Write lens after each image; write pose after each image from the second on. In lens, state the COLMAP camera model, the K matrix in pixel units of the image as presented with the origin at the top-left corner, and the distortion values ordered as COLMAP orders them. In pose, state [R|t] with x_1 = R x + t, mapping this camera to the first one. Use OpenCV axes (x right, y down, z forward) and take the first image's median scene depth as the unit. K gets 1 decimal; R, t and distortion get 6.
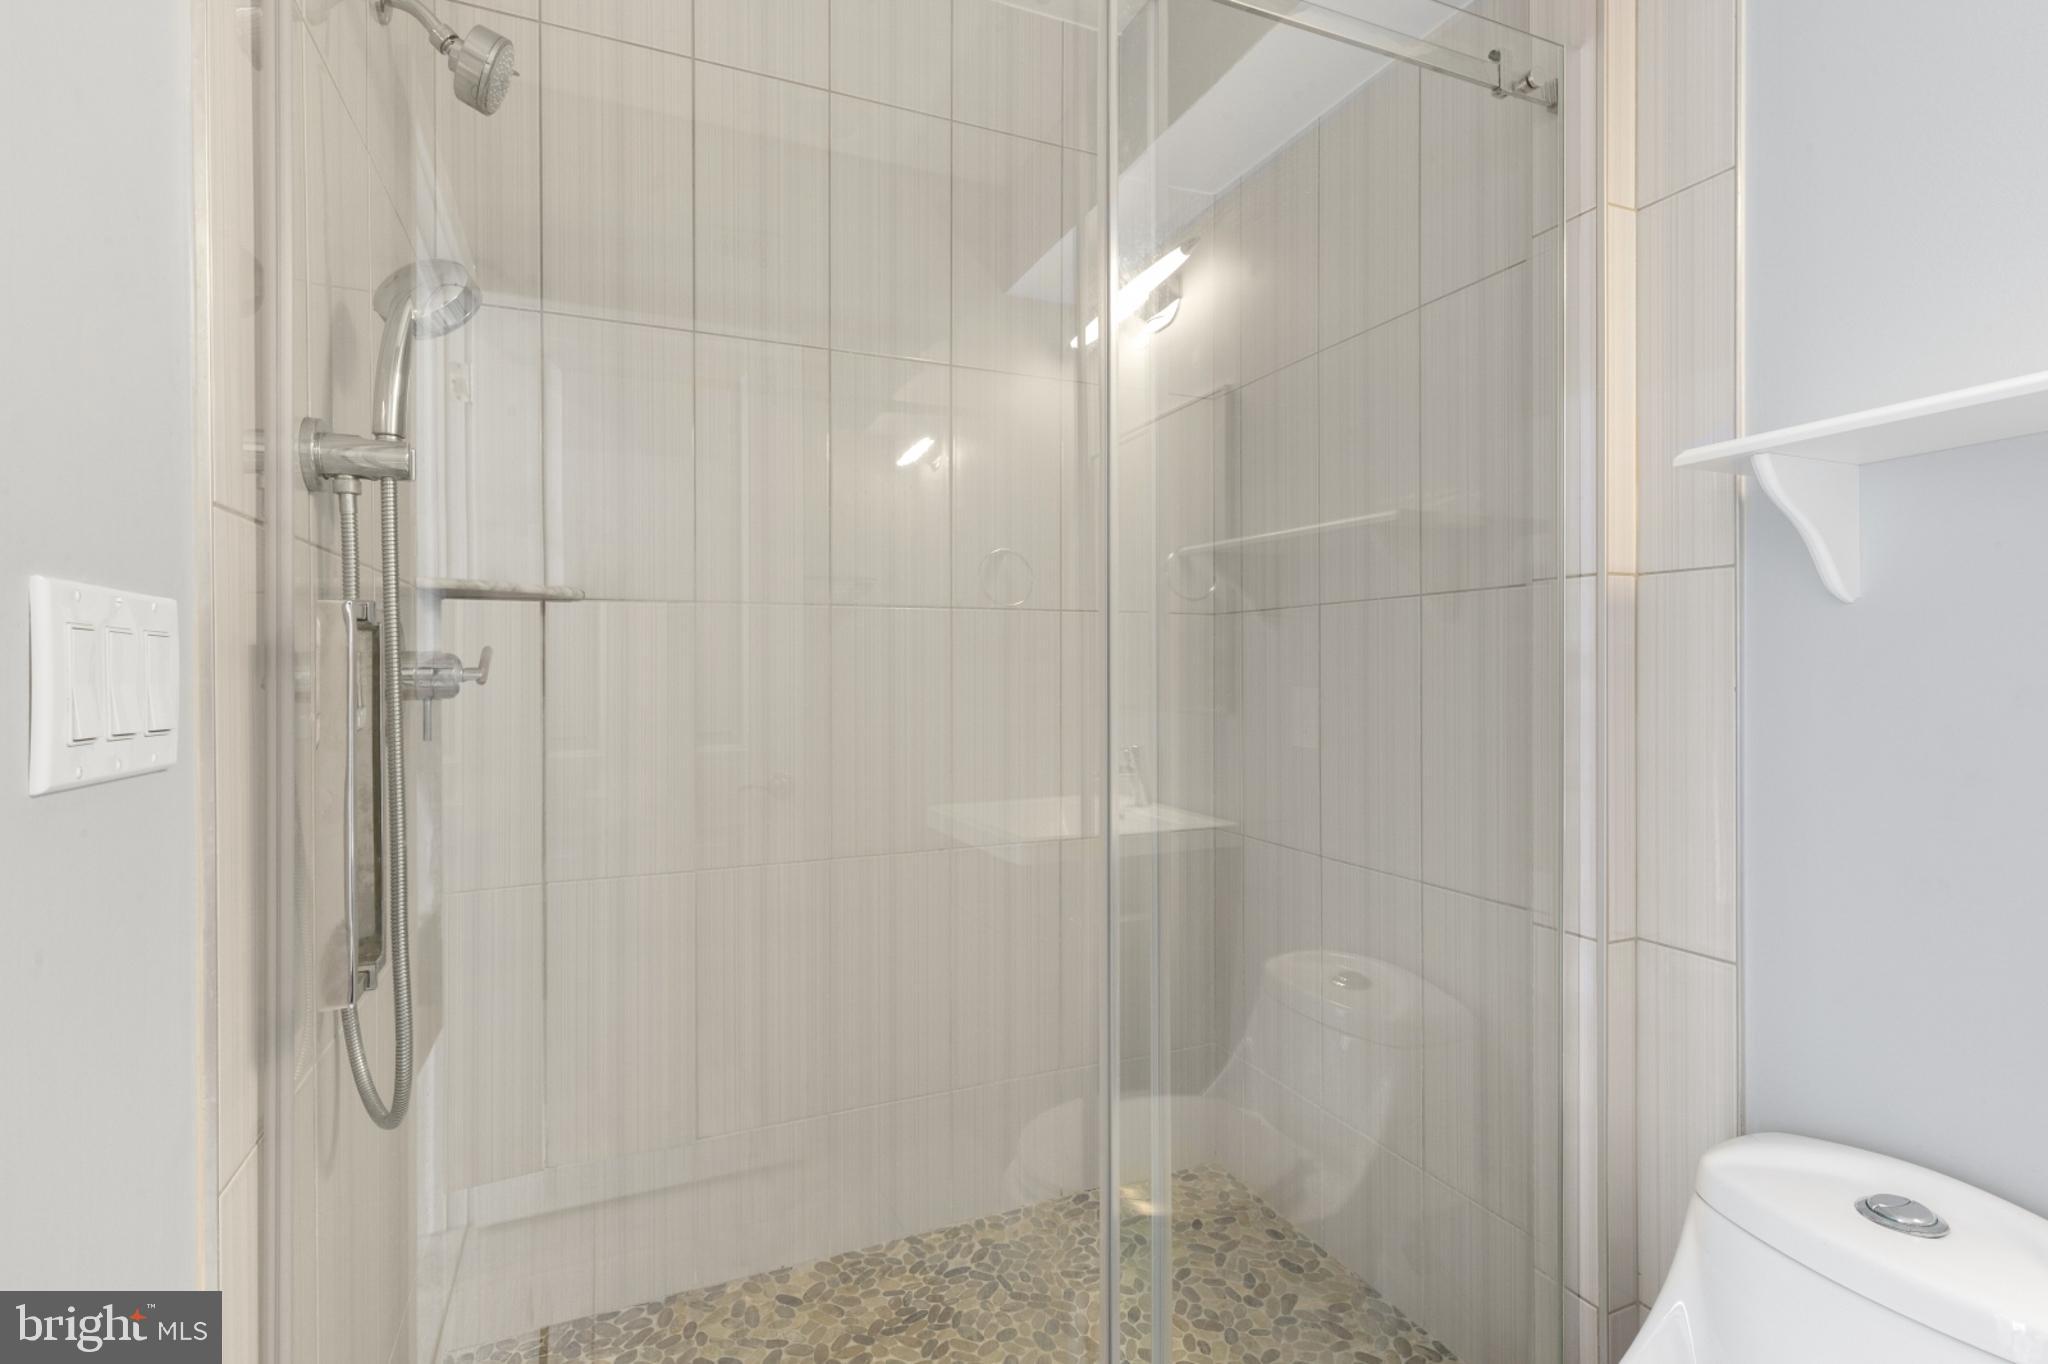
lens RADIAL K [[939.2, 0, 1020.6], [0, 939.2, 671.0], [0, 0, 1]] dist [0.002584, 0.000795]
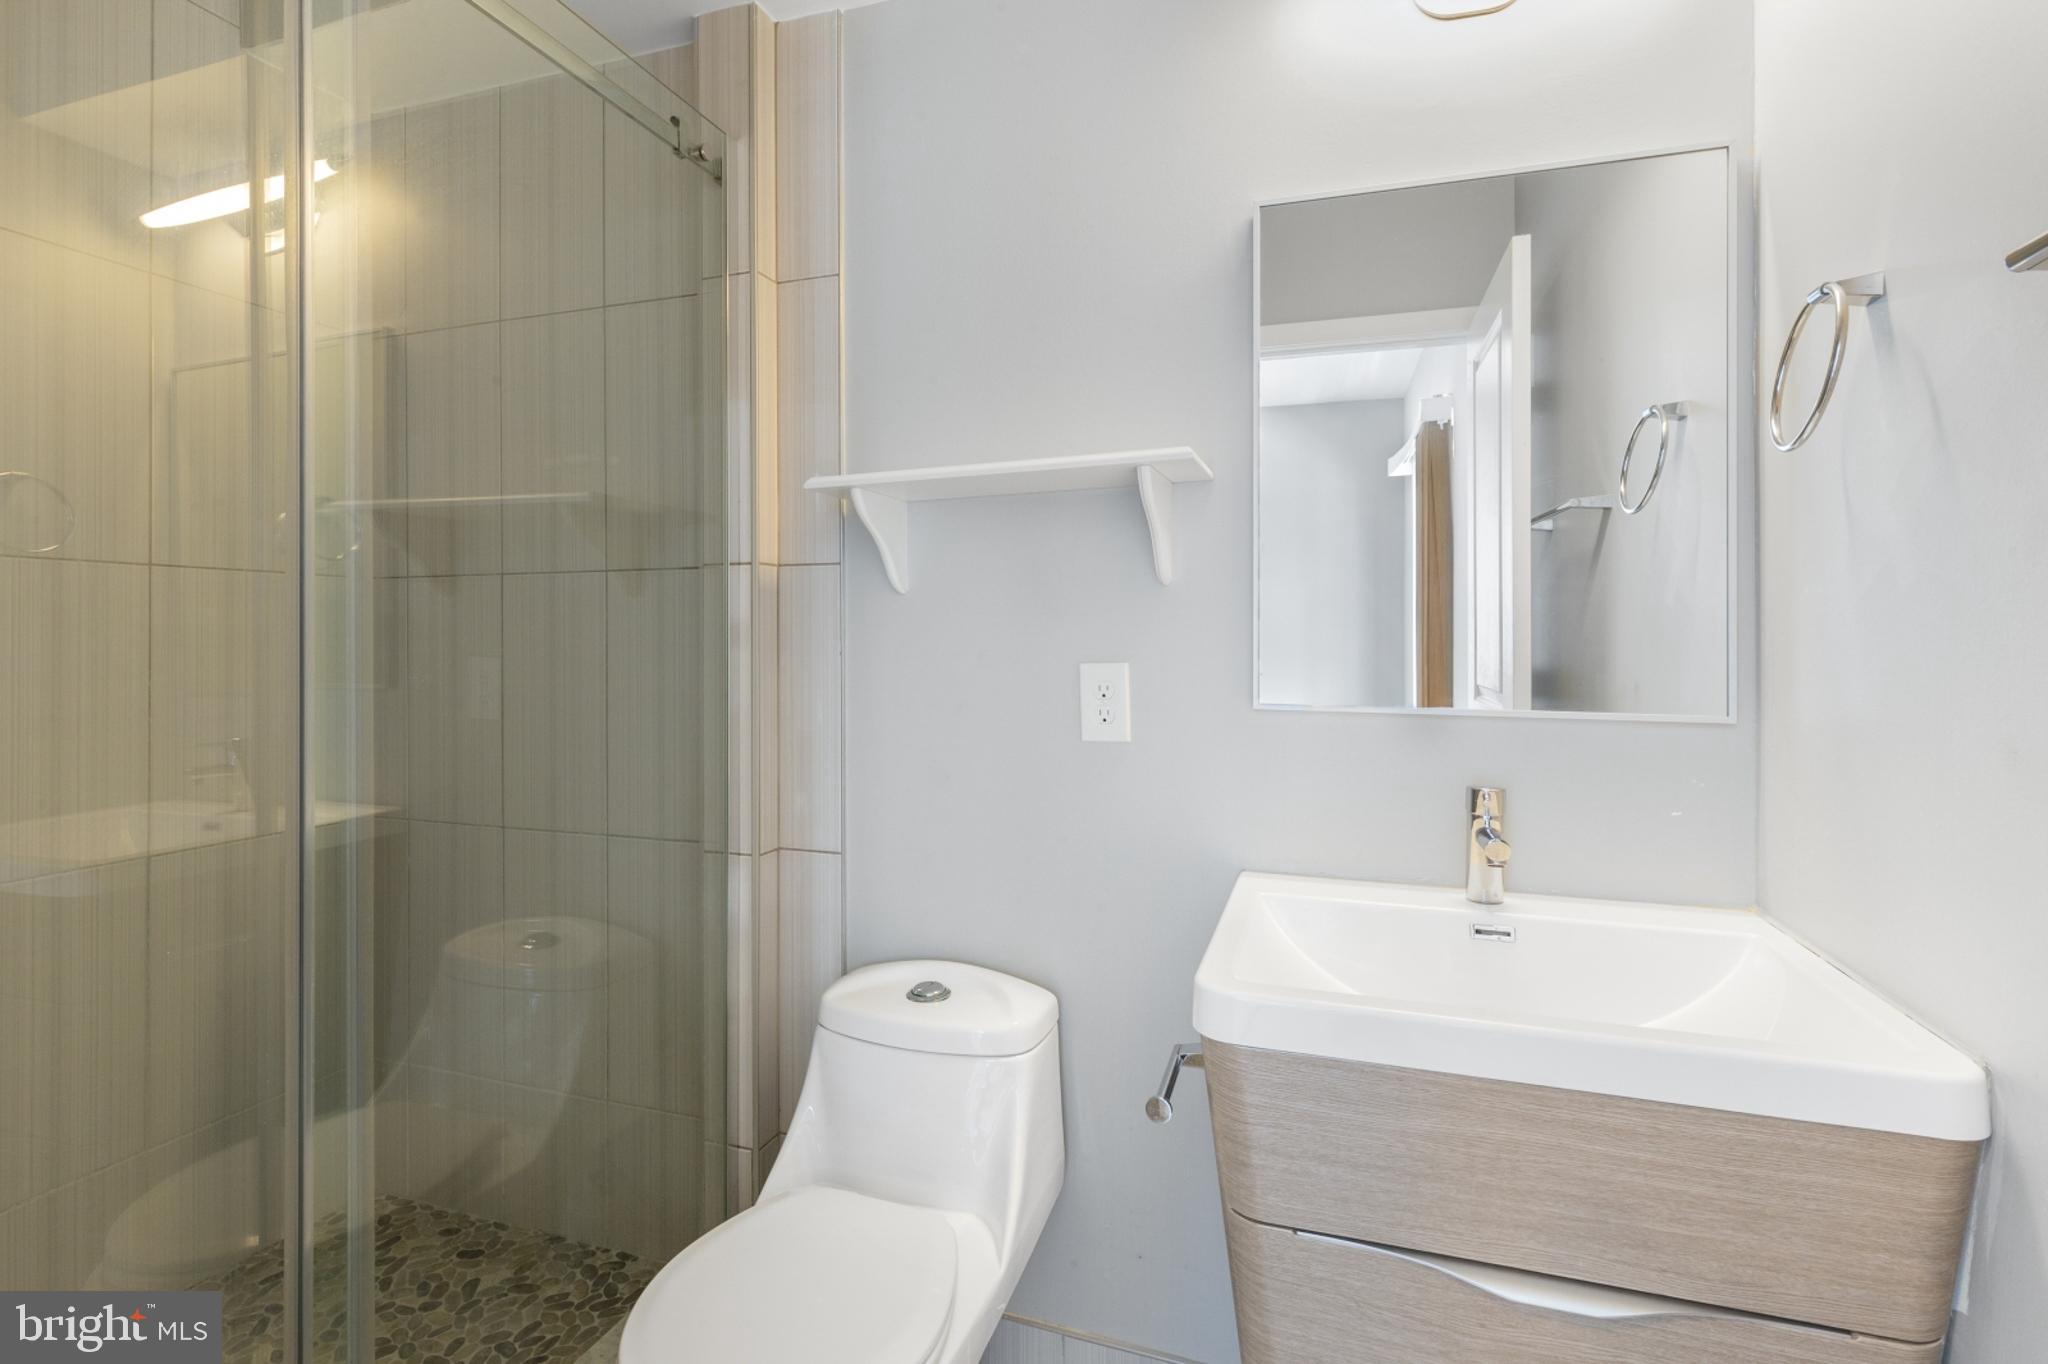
lens RADIAL K [[945.7, 0, 1018.2], [0, 945.7, 647.6], [0, 0, 1]] dist [0.003909, -0.000317]
pose [[0.663970, -0.008549, 0.747710, -0.080946], [0.001926, 0.999951, 0.009722, -0.001889], [-0.747757, -0.005015, 0.663954, -0.089494]]
